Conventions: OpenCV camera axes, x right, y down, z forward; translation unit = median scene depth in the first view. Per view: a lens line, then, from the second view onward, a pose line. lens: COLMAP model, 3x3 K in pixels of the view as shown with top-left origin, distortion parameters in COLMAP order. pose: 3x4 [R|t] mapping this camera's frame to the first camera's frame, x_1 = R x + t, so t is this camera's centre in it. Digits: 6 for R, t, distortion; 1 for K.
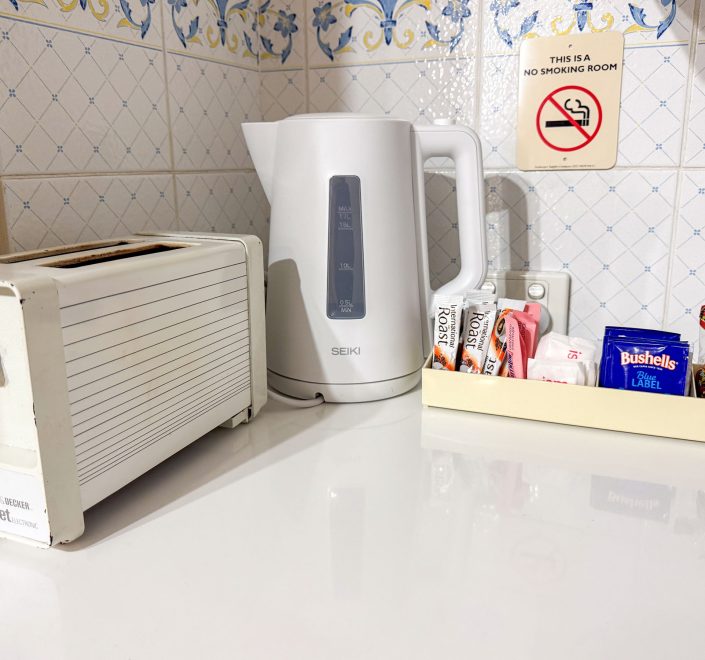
lens RADIAL K [[646.2, 0, 354.9], [0, 646.2, 338.0], [0, 0, 1]] dist [0.068484, -0.143324]
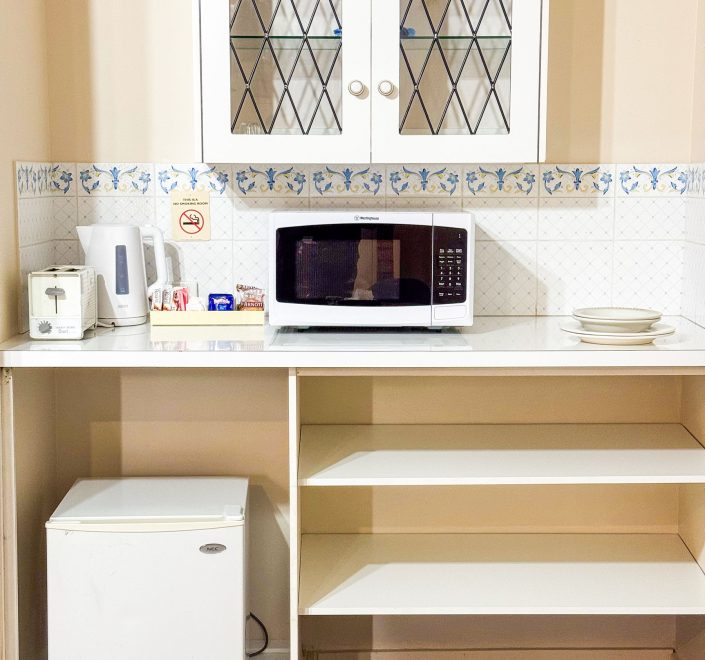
lens RADIAL K [[1324.6, 0, 352.5], [0, 1324.6, 330.0], [0, 0, 1]] dist [0.019002, 0.142652]
pose [[0.909861, -0.037793, 0.413189, -1.424640], [0.098619, 0.987003, -0.126886, 0.909670], [-0.403023, 0.156197, 0.901762, -4.376839]]
